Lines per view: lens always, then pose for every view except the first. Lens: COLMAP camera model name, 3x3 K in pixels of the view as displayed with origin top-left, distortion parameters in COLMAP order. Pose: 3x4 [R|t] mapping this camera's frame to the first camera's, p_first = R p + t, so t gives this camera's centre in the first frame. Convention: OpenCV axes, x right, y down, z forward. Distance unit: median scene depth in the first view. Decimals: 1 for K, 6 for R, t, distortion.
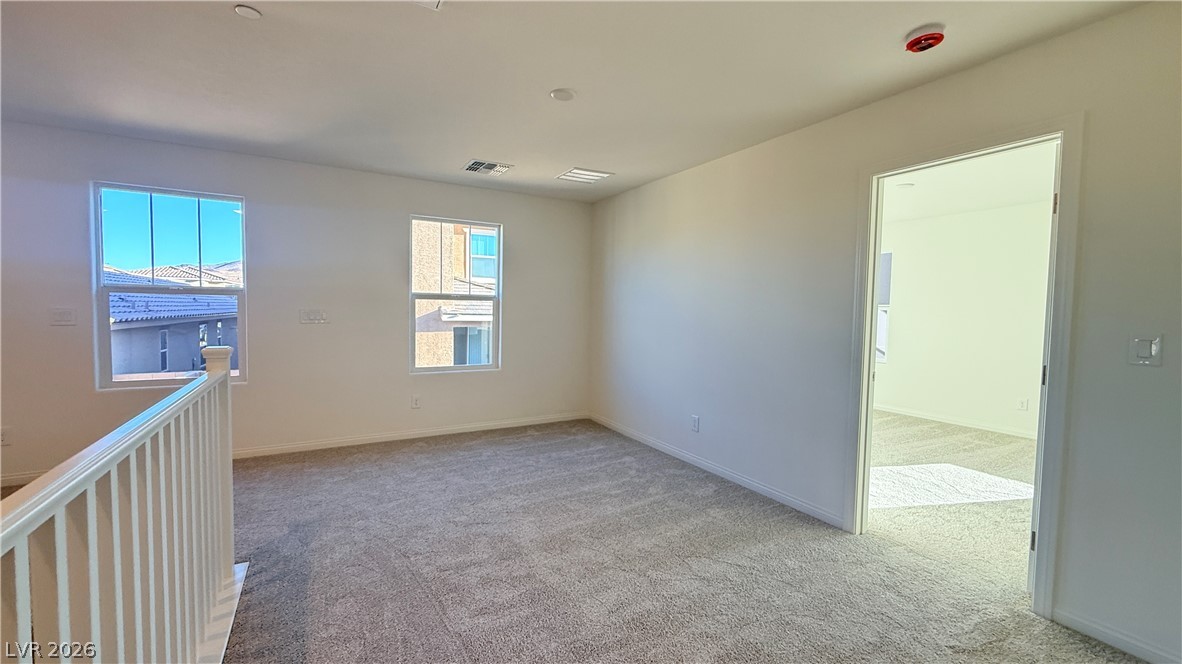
lens RADIAL K [[467.1, 0, 591.0], [0, 467.1, 332.0], [0, 0, 1]] dist [0.000217, -0.000005]
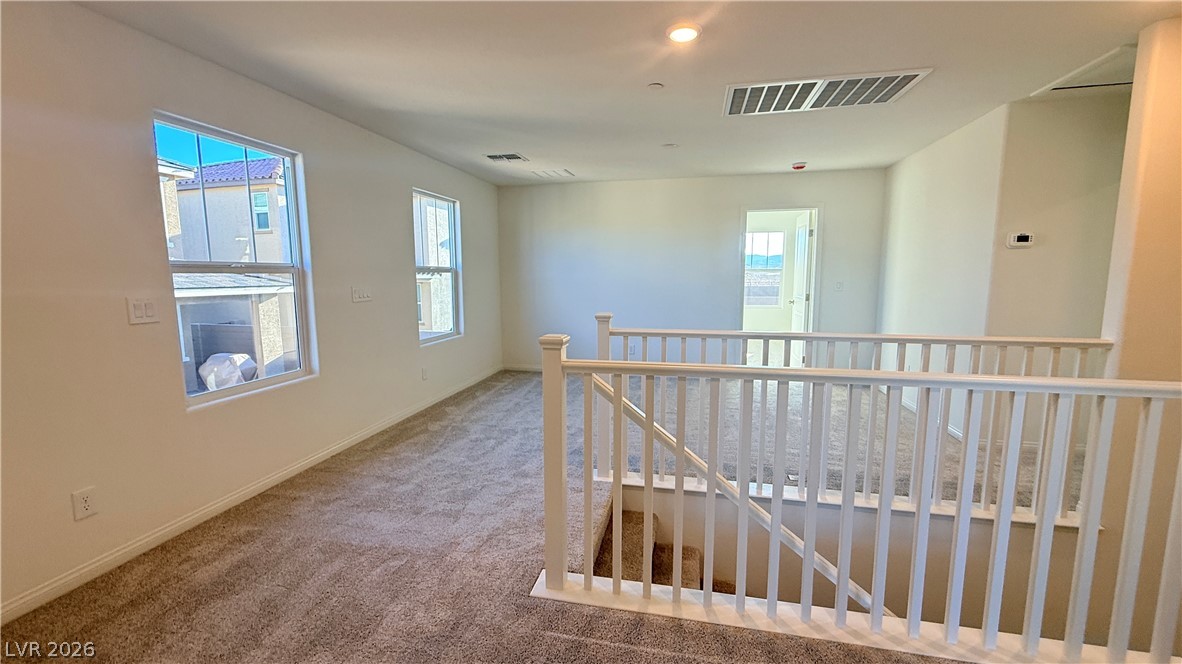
lens RADIAL K [[467.1, 0, 591.0], [0, 467.1, 332.0], [0, 0, 1]] dist [0.000217, -0.000005]
pose [[0.659644, -0.111846, 0.743210, -0.747431], [0.050369, 0.993221, 0.104764, -0.024817], [-0.749889, -0.031672, 0.660805, 0.041874]]
